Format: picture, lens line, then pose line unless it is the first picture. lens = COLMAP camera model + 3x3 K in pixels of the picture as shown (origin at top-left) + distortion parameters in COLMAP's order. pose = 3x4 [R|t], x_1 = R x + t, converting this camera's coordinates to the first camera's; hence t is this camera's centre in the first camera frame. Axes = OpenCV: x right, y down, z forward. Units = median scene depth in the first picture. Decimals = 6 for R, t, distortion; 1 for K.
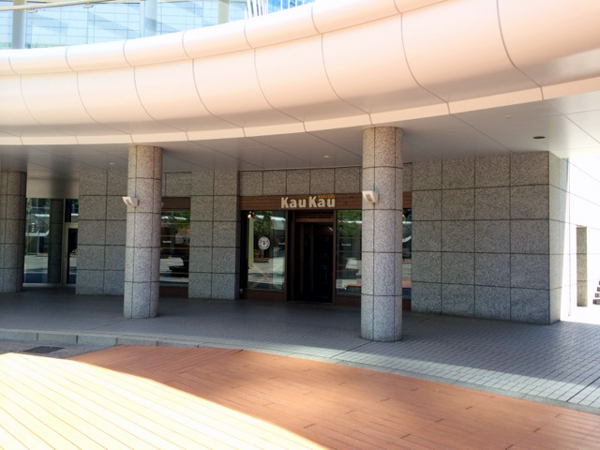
lens RADIAL K [[525.7, 0, 300.3], [0, 525.7, 224.9], [0, 0, 1]] dist [0.021316, 0.005646]
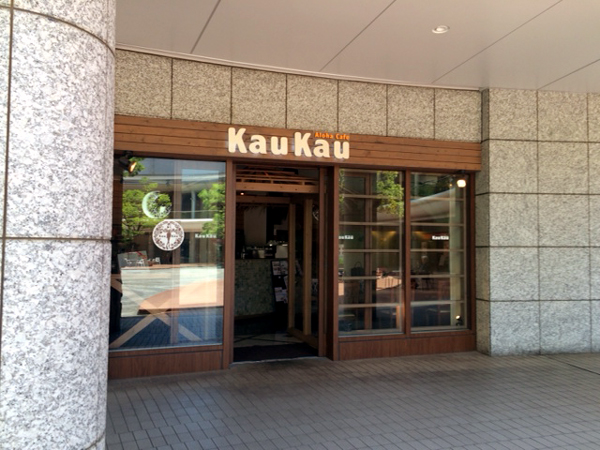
lens RADIAL K [[525.7, 0, 300.1], [0, 525.7, 225.1], [0, 0, 1]] dist [0.021316, 0.005646]
pose [[0.734125, 0.014635, 0.678857, -0.293785], [-0.008810, 0.999889, -0.012029, 0.032651], [-0.678958, 0.002850, 0.734172, 0.675932]]
